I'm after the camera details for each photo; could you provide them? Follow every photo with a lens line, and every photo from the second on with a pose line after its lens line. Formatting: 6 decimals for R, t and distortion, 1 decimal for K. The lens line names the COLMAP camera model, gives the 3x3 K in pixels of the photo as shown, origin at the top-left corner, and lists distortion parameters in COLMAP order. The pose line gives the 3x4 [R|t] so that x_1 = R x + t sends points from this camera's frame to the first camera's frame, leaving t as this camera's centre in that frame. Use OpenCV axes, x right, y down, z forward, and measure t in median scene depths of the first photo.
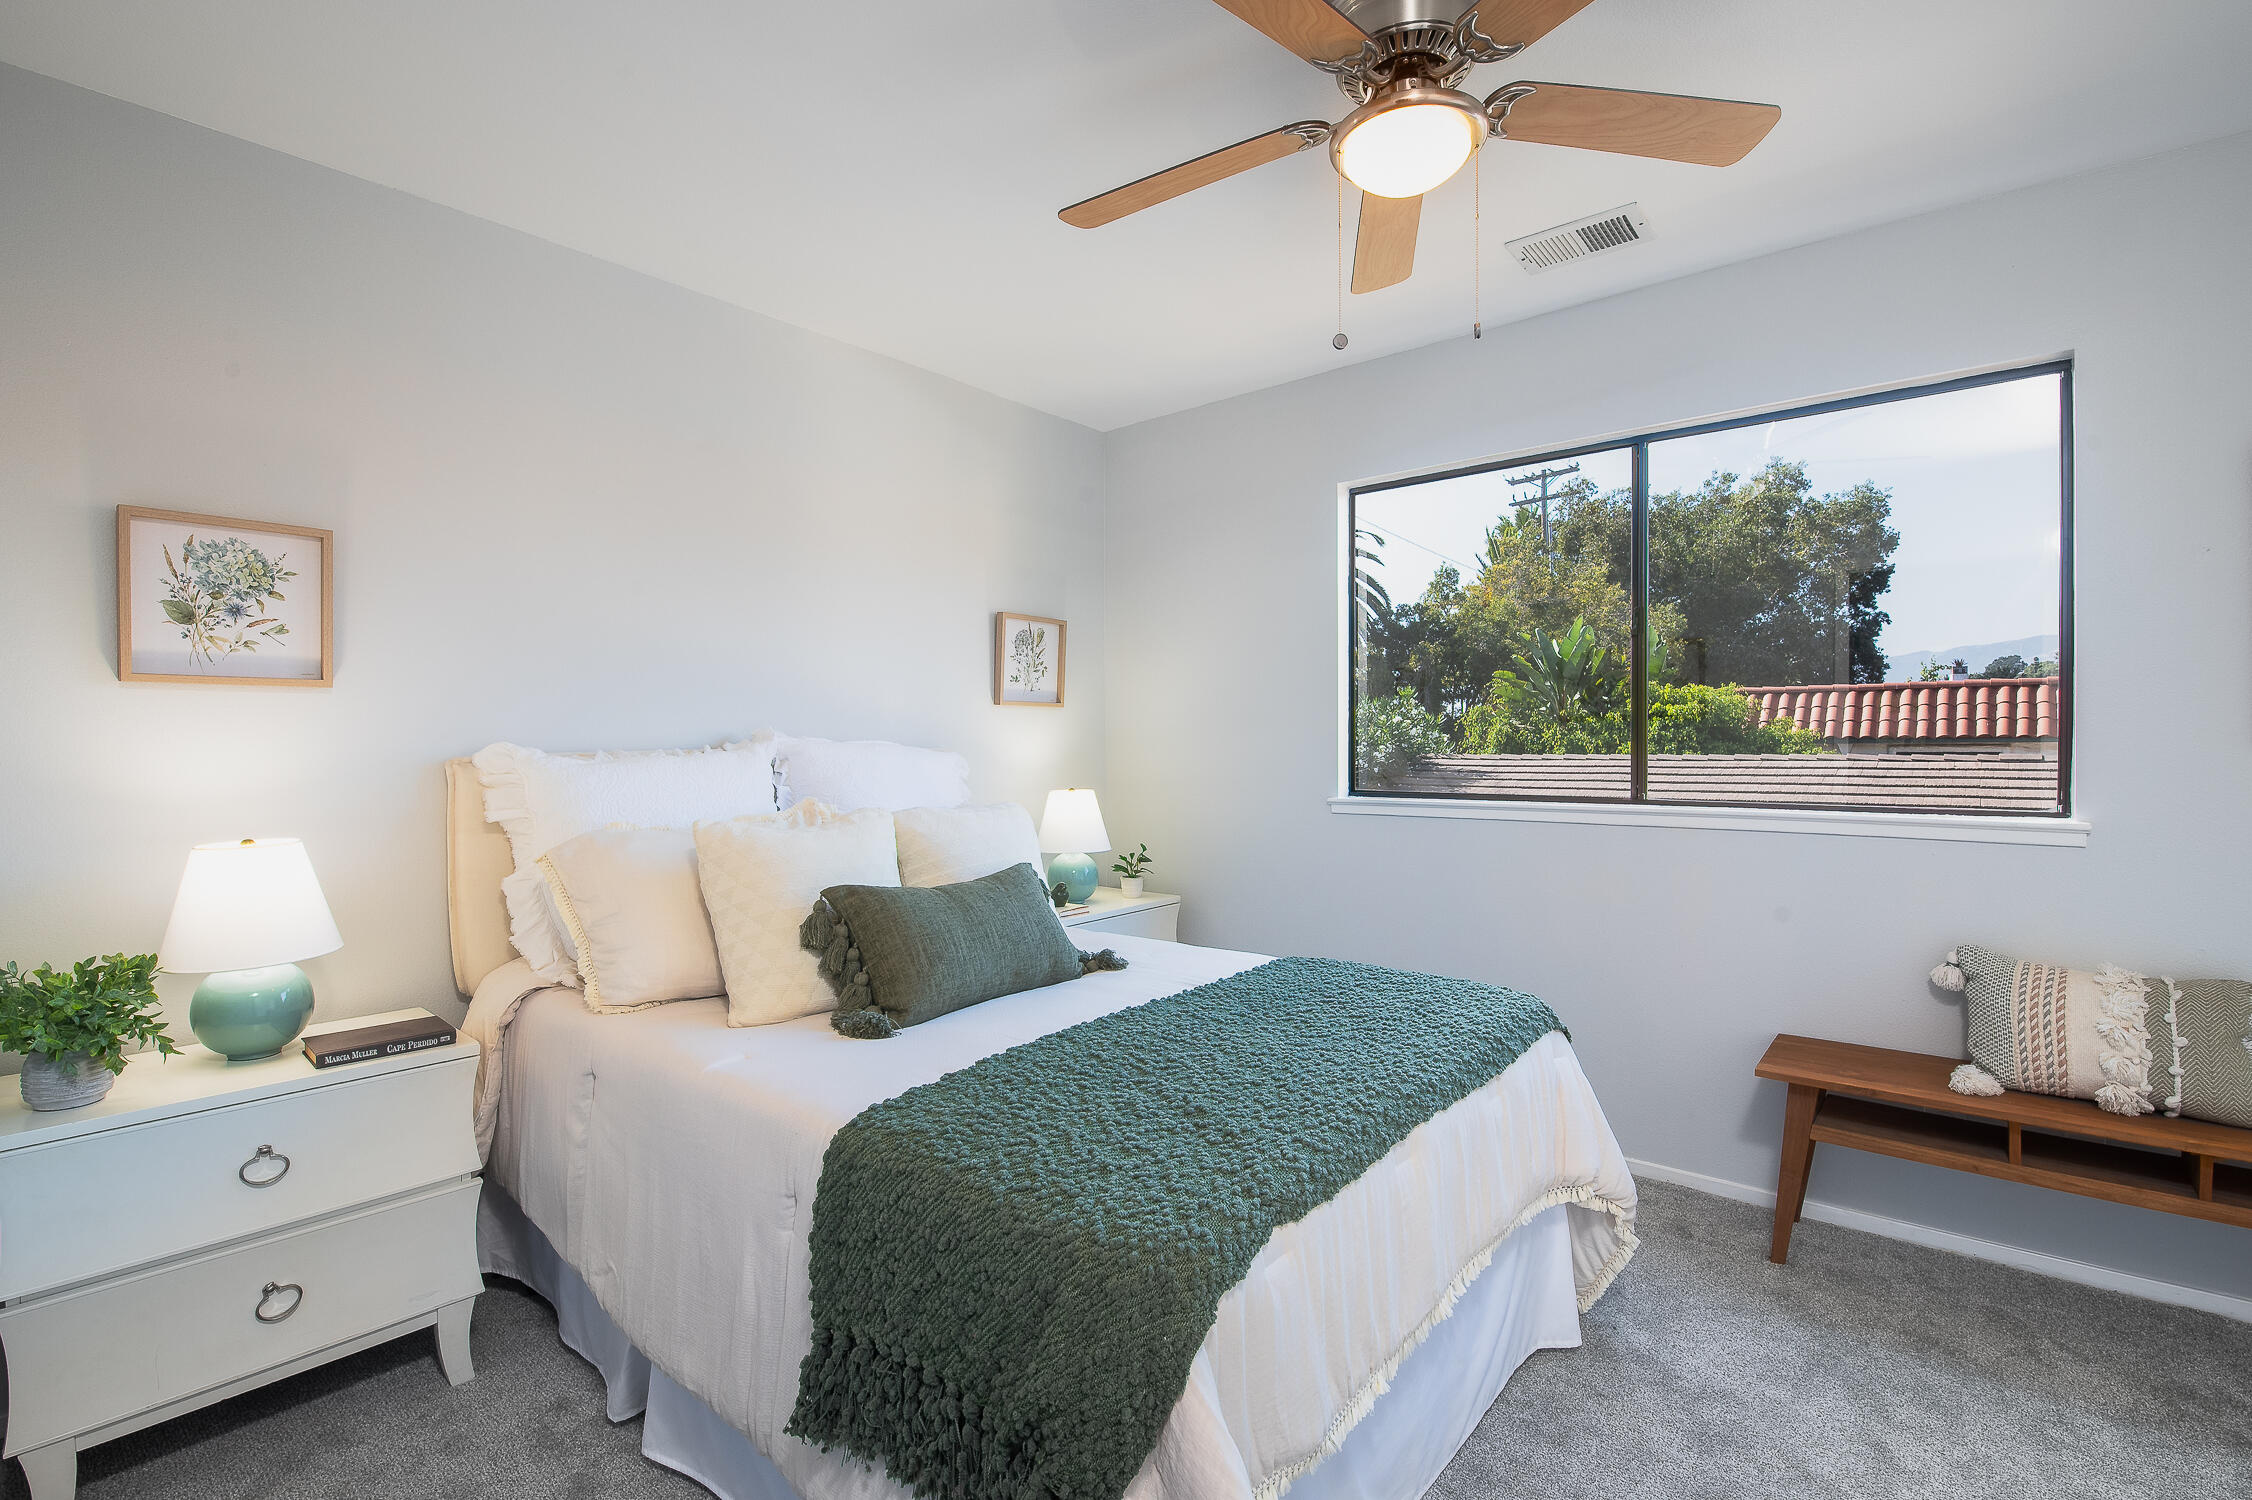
lens RADIAL K [[1031.3, 0, 1126.0], [0, 1031.3, 750.0], [0, 0, 1]] dist [-0.002655, -0.000764]
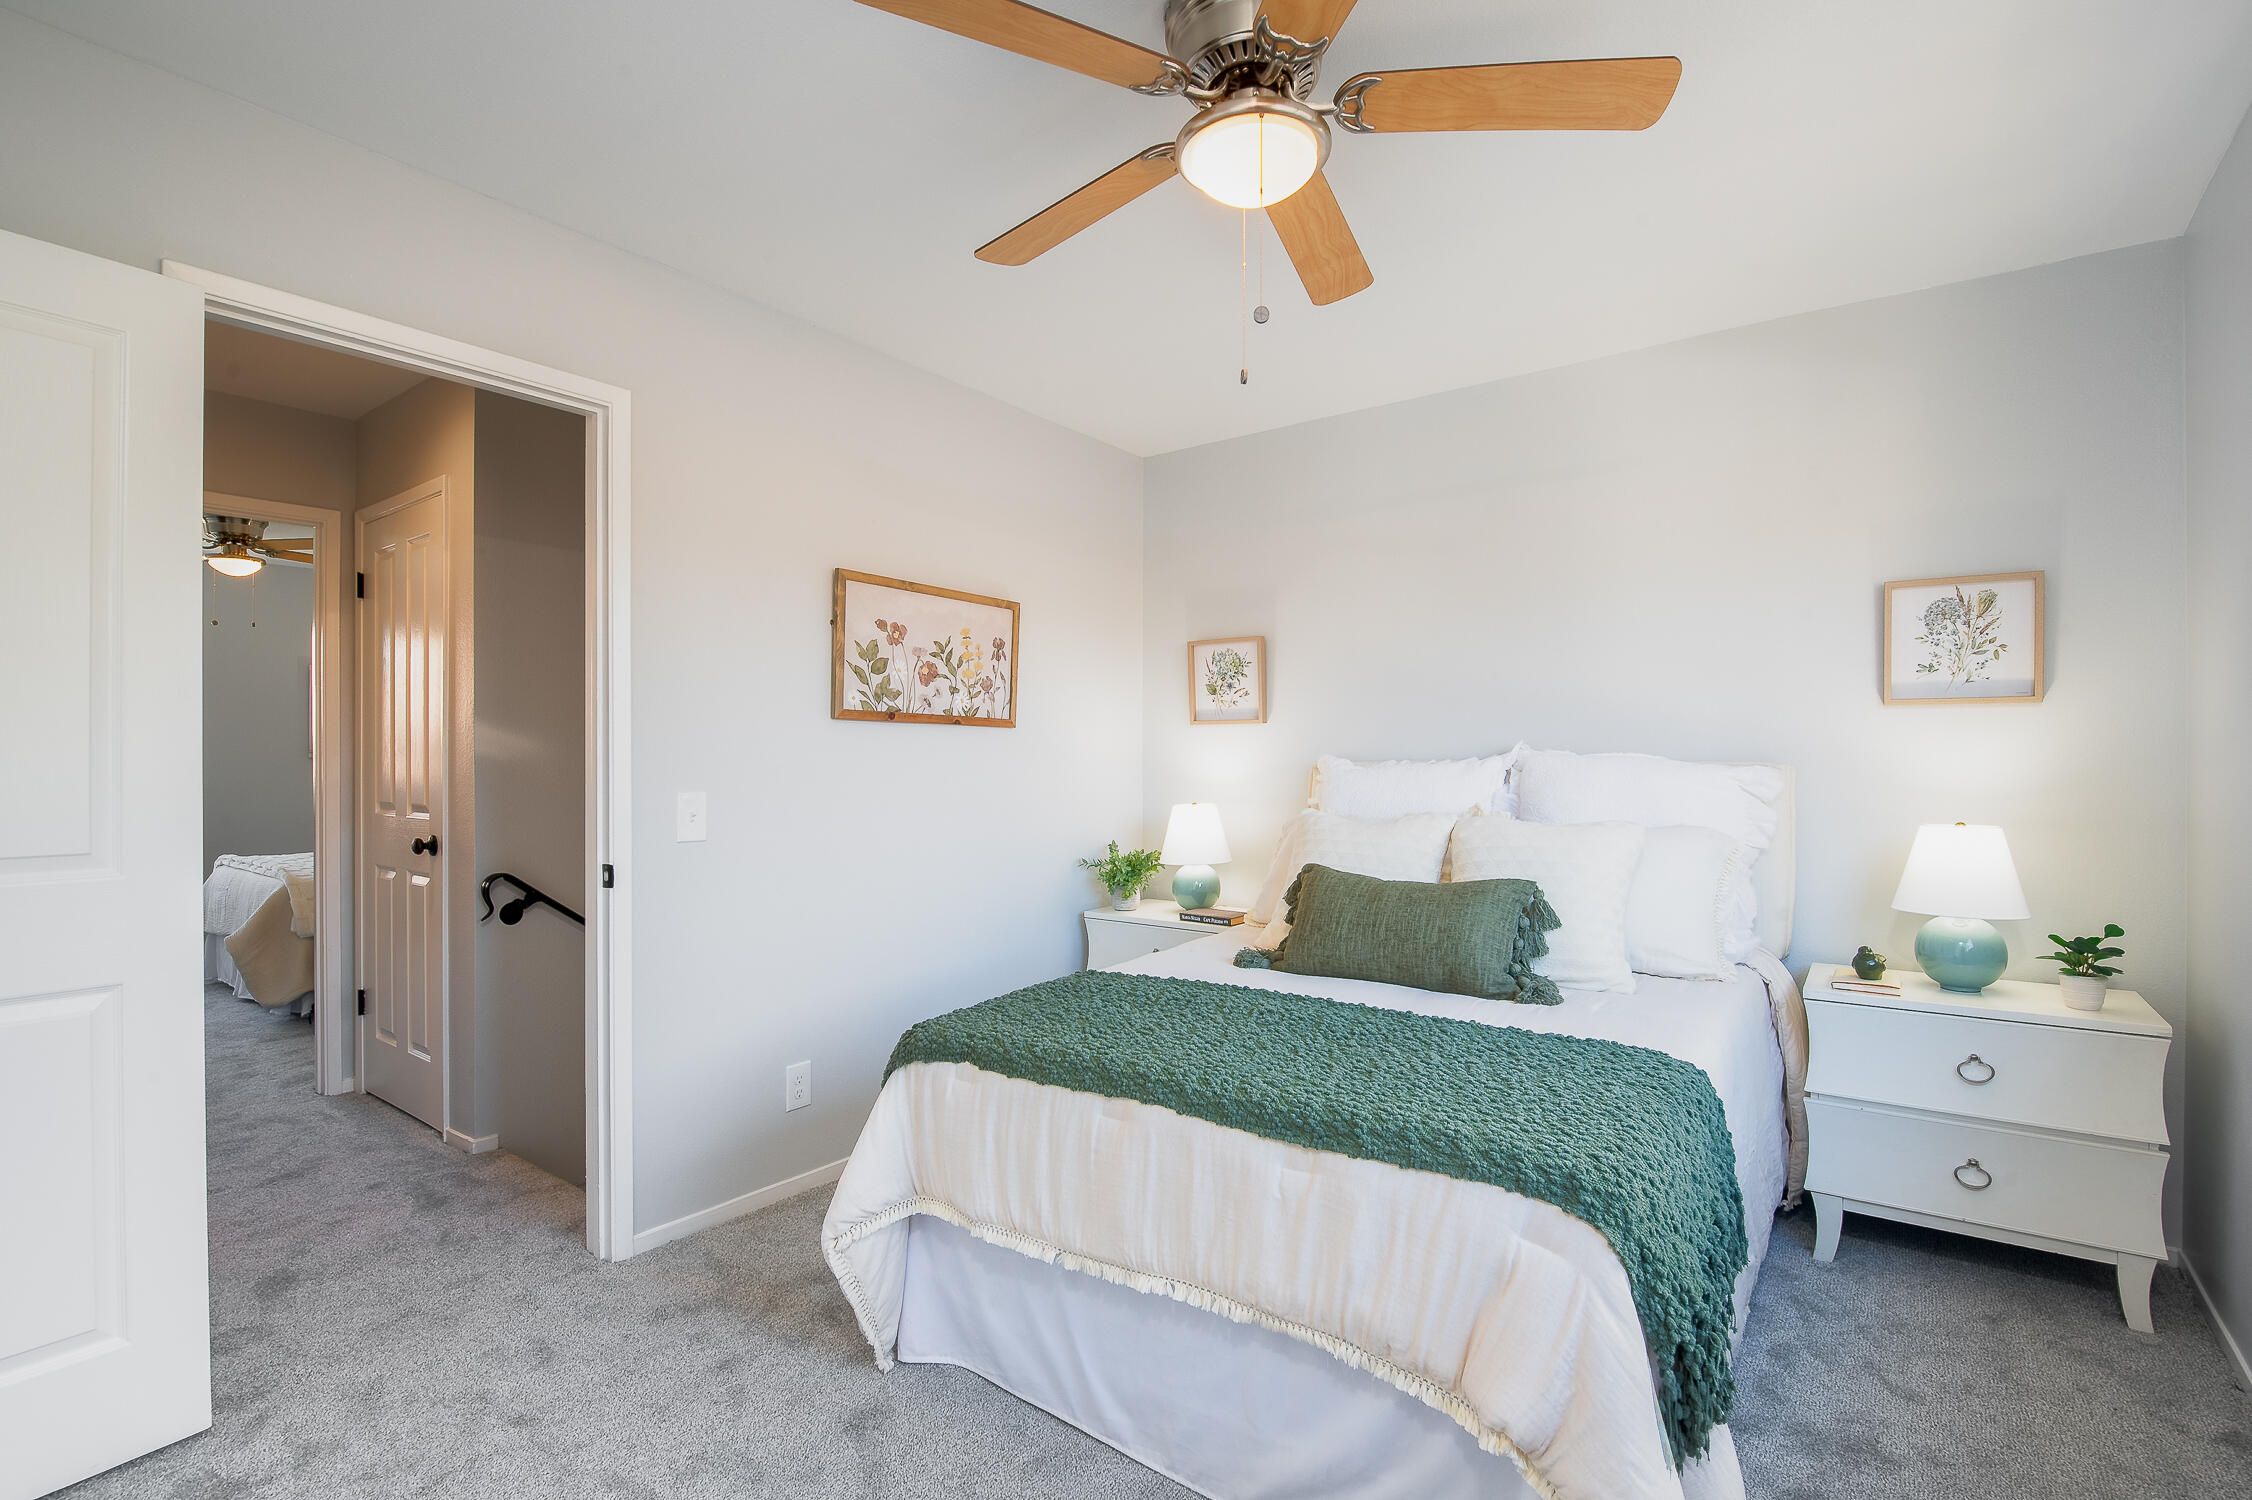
lens RADIAL K [[1031.3, 0, 1126.0], [0, 1031.3, 750.0], [0, 0, 1]] dist [-0.002655, -0.000764]
pose [[0.061234, -0.009248, -0.998081, 0.810449], [-0.012020, 0.999878, -0.010002, 0.005152], [0.998051, 0.012609, 0.061116, 0.531573]]
